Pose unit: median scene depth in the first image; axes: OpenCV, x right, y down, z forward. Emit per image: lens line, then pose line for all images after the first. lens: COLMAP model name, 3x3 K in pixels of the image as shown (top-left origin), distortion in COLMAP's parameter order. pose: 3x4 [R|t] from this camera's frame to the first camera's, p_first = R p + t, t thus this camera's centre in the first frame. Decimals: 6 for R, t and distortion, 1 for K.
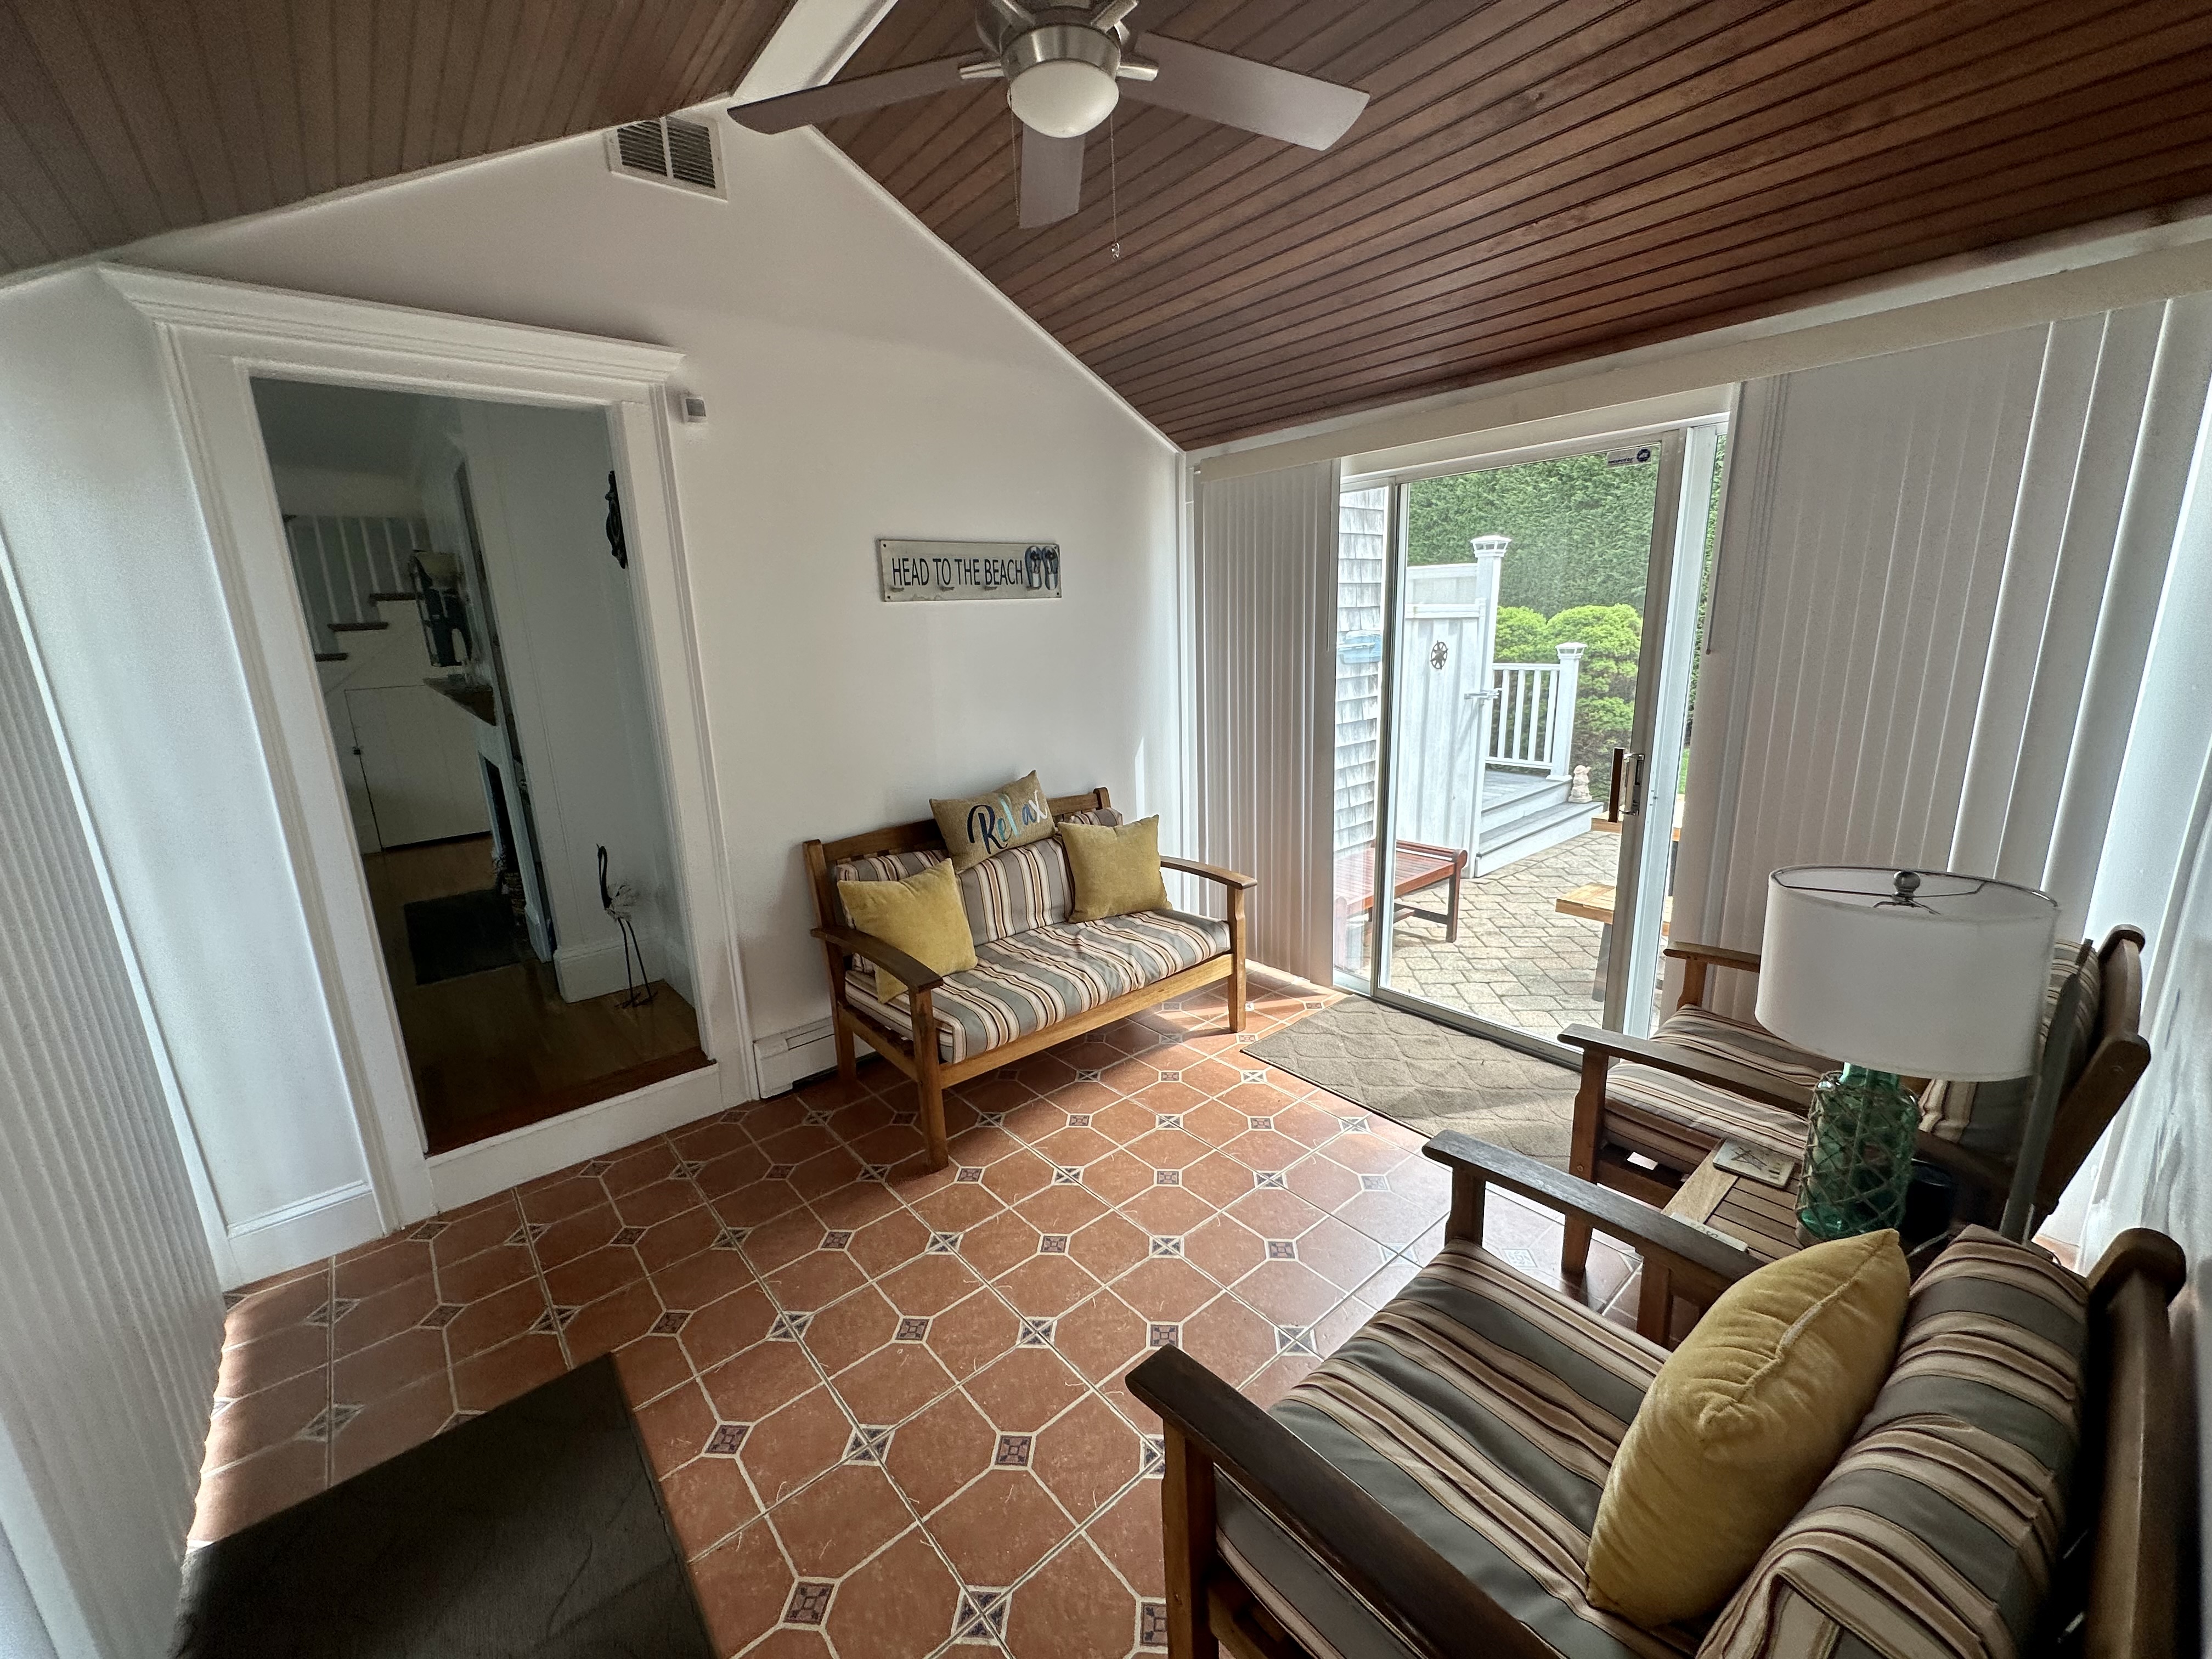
lens RADIAL K [[878.6, 0, 1108.1], [0, 878.6, 829.3], [0, 0, 1]] dist [0.000353, 0.000027]
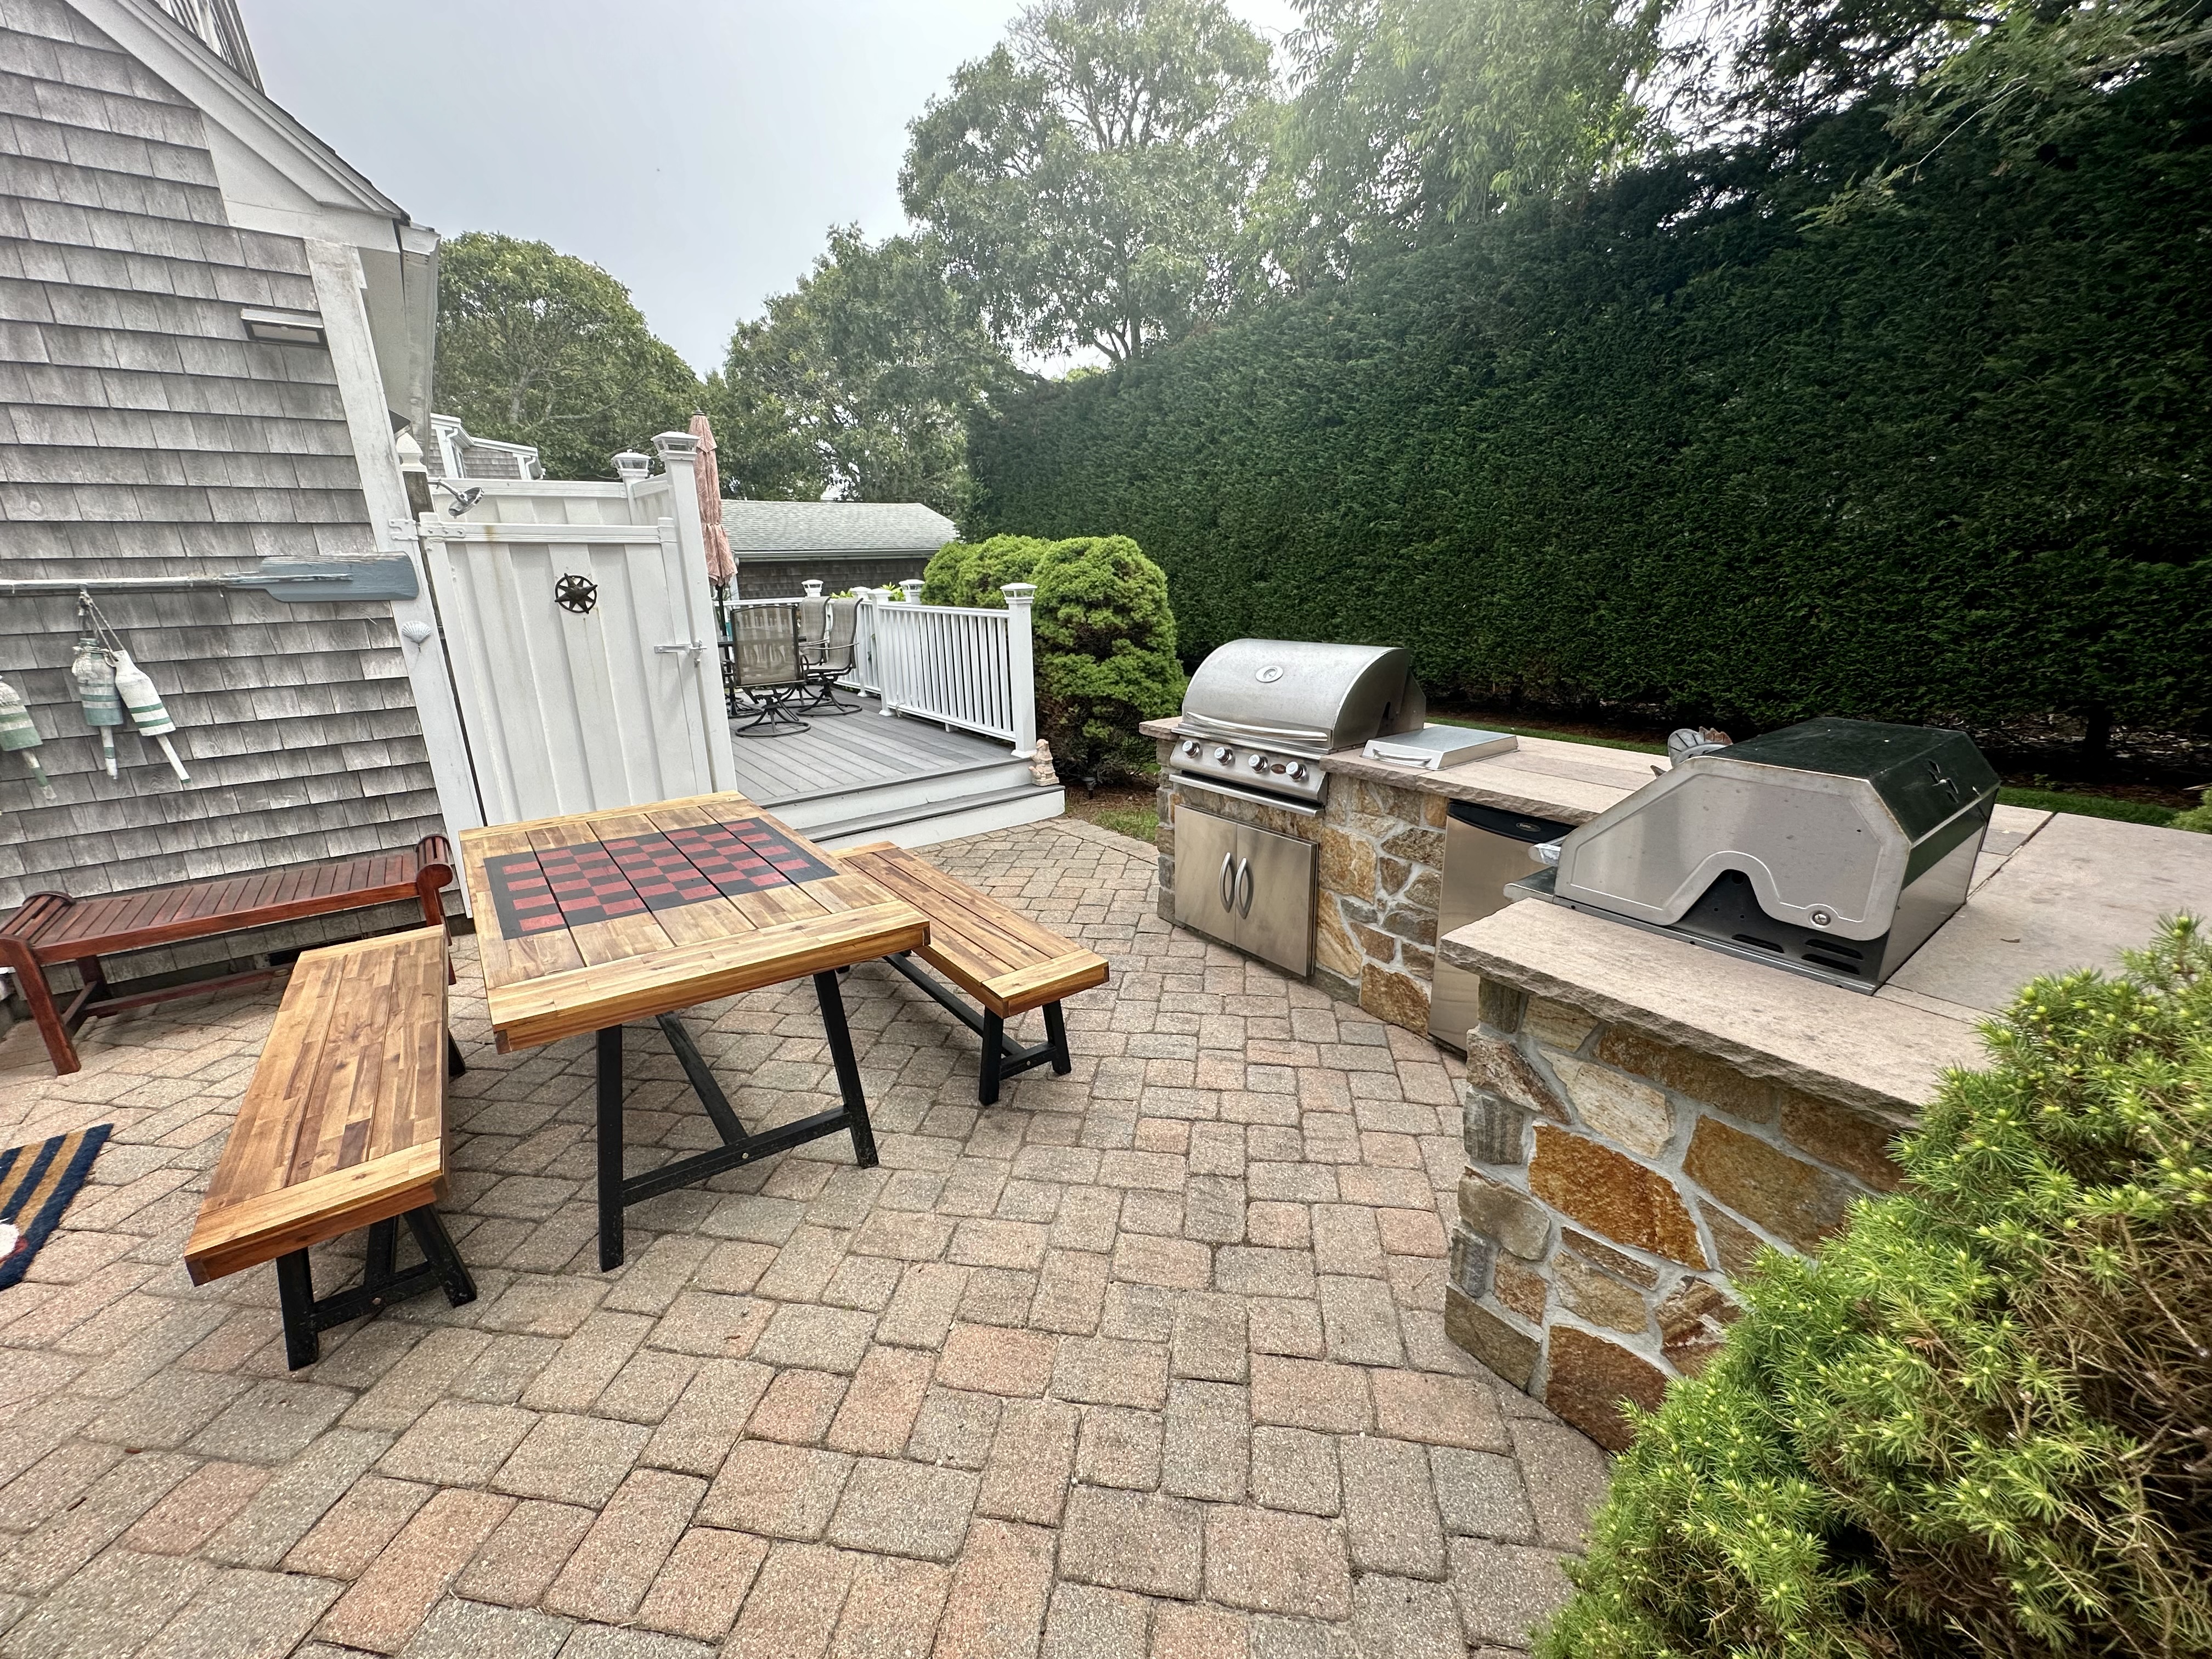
lens RADIAL K [[878.6, 0, 1106.1], [0, 878.6, 826.9], [0, 0, 1]] dist [0.000353, 0.000027]
pose [[0.997738, 0.030320, -0.059994, 0.641542], [-0.026651, 0.997779, 0.061040, -0.042296], [0.061711, -0.059303, 0.996331, 0.198142]]
